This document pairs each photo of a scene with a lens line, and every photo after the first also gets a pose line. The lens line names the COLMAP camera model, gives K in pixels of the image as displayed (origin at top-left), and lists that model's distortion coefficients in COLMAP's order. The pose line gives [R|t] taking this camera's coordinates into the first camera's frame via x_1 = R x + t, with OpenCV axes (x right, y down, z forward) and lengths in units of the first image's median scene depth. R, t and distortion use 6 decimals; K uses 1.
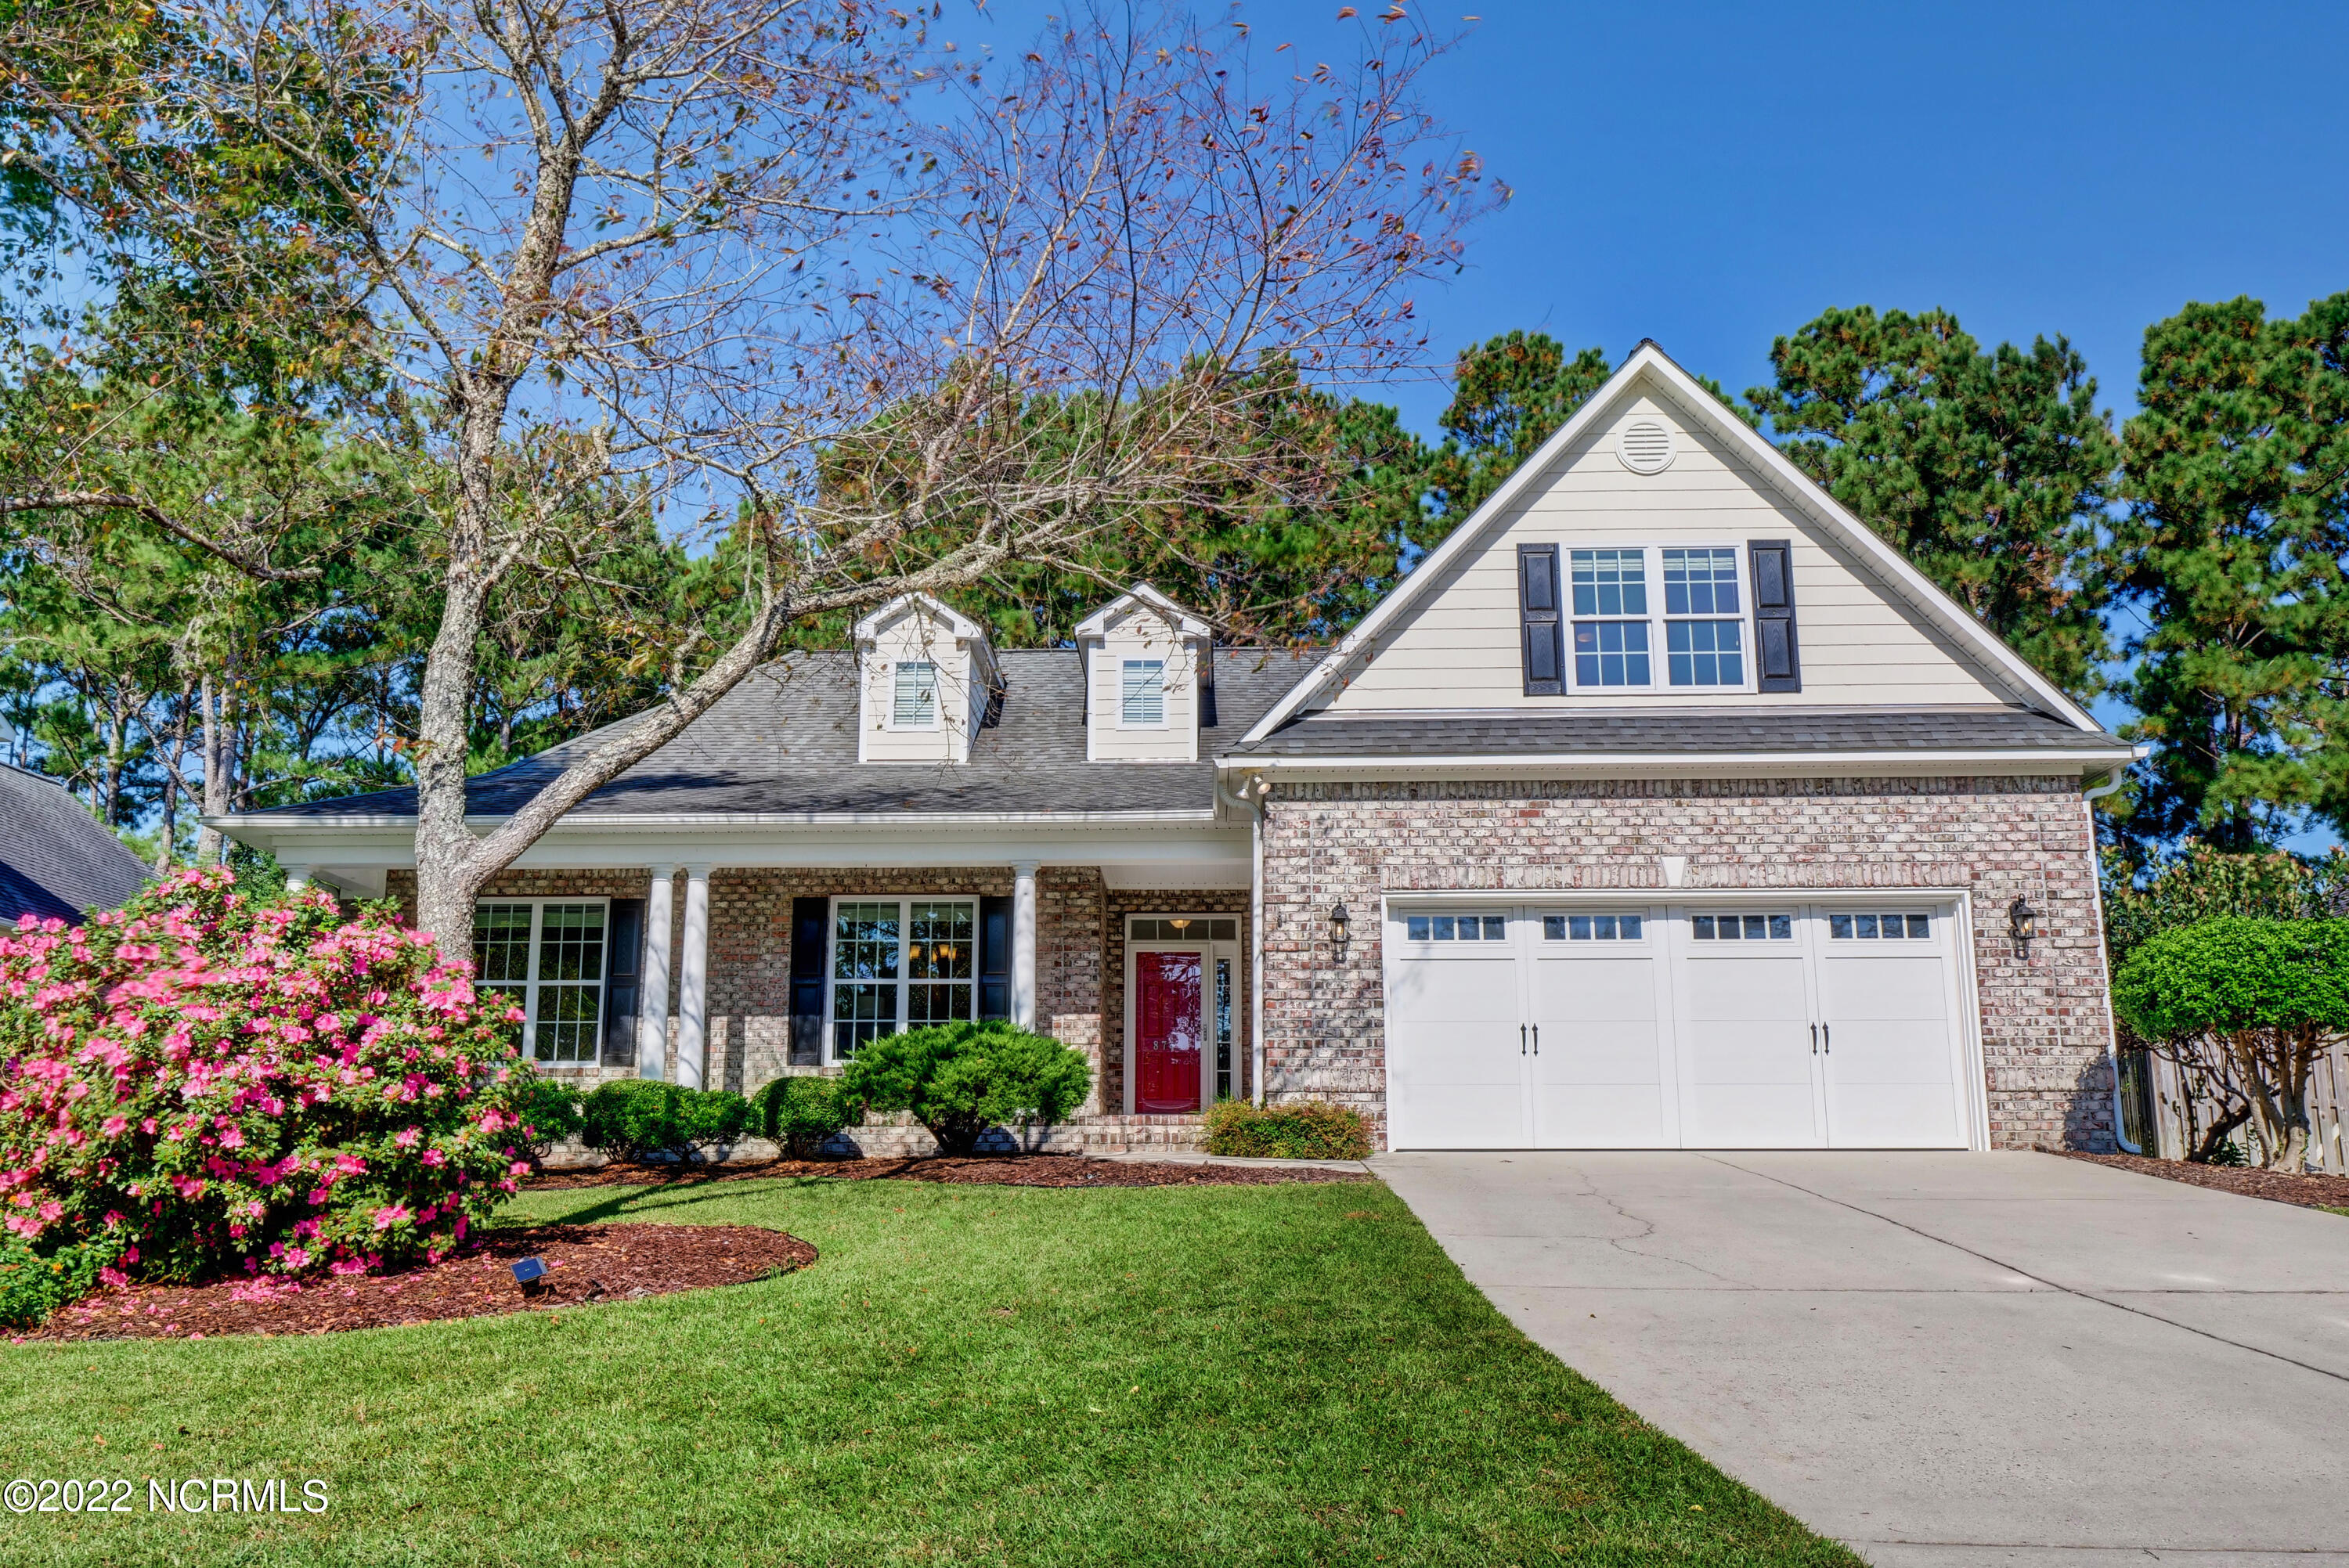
lens RADIAL K [[2031.0, 0, 1177.2], [0, 2031.0, 786.1], [0, 0, 1]] dist [0.016064, 0.002688]
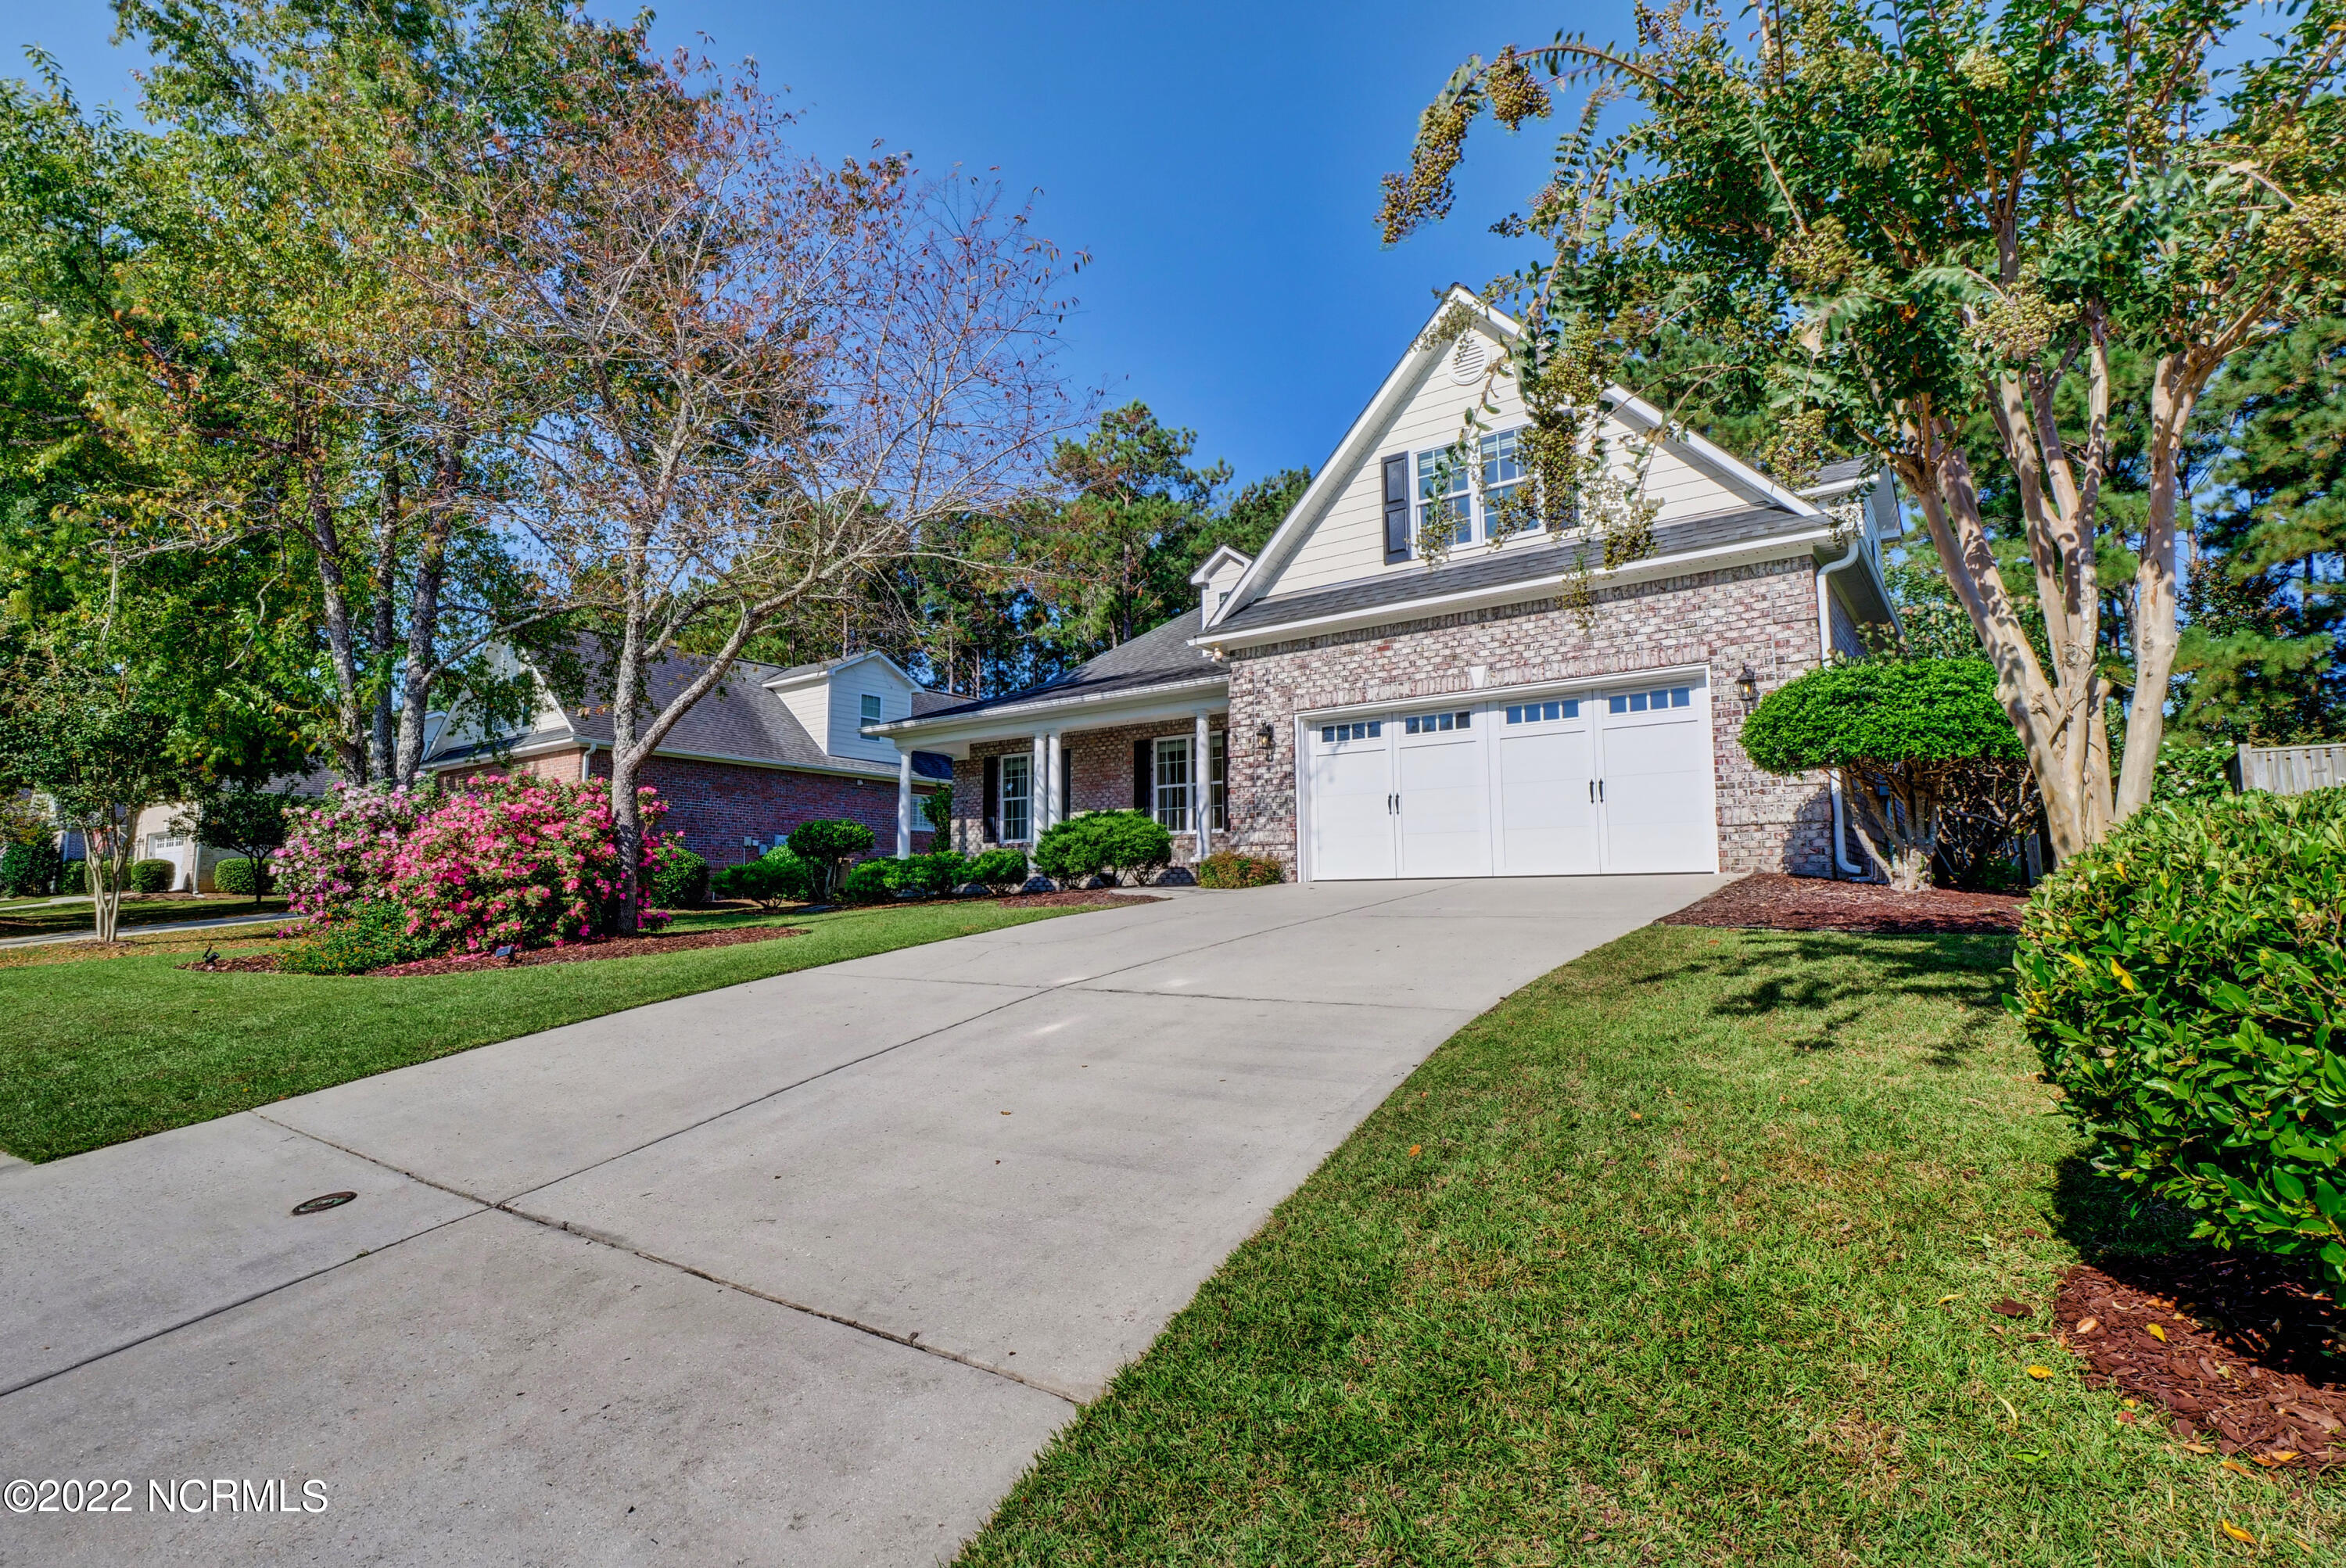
lens RADIAL K [[1212.3, 0, 1171.3], [0, 1212.3, 785.8], [0, 0, 1]] dist [-0.001119, -0.000132]
pose [[0.801355, -0.061909, -0.594977, 0.555071], [0.124894, 0.990025, 0.065201, 0.035132], [0.585006, -0.126558, 0.801094, 0.212679]]
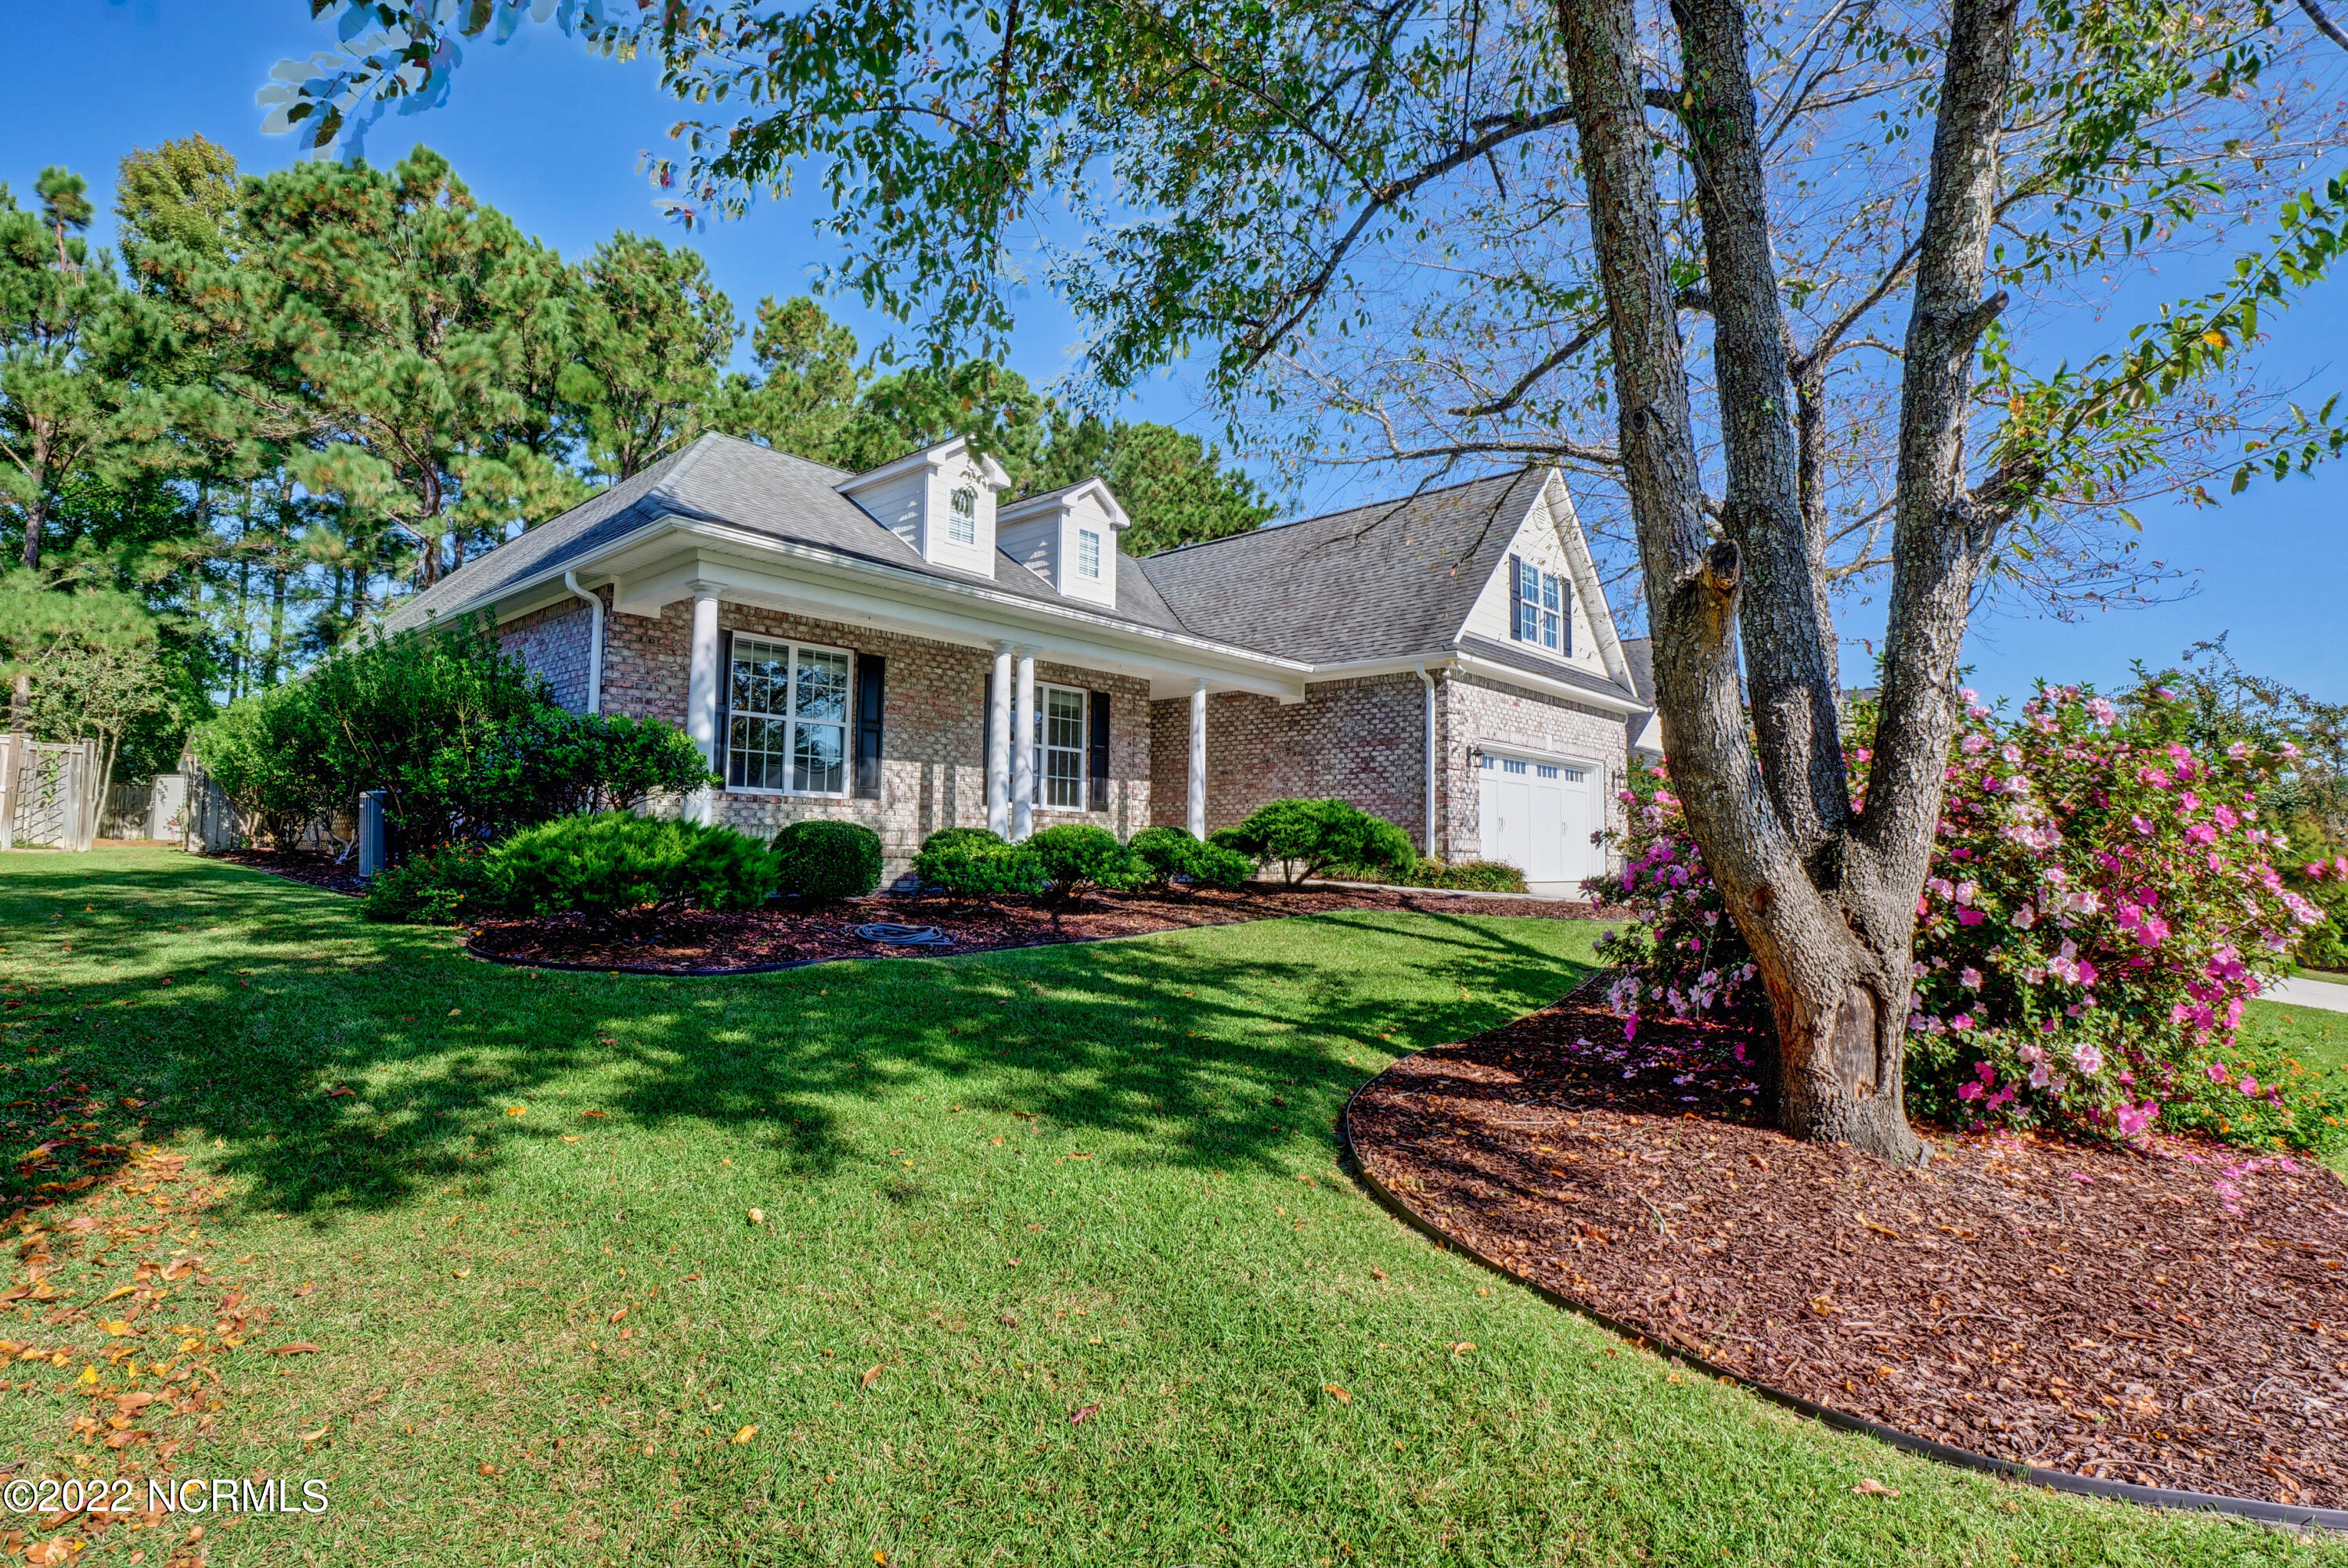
lens RADIAL K [[1139.6, 0, 1168.7], [0, 1139.6, 772.2], [0, 0, 1]] dist [-0.011472, -0.000651]
pose [[0.646411, 0.066046, 0.760126, -0.805524], [-0.171099, 0.983422, 0.060055, 0.066306], [-0.743558, -0.168877, 0.646995, 0.556210]]
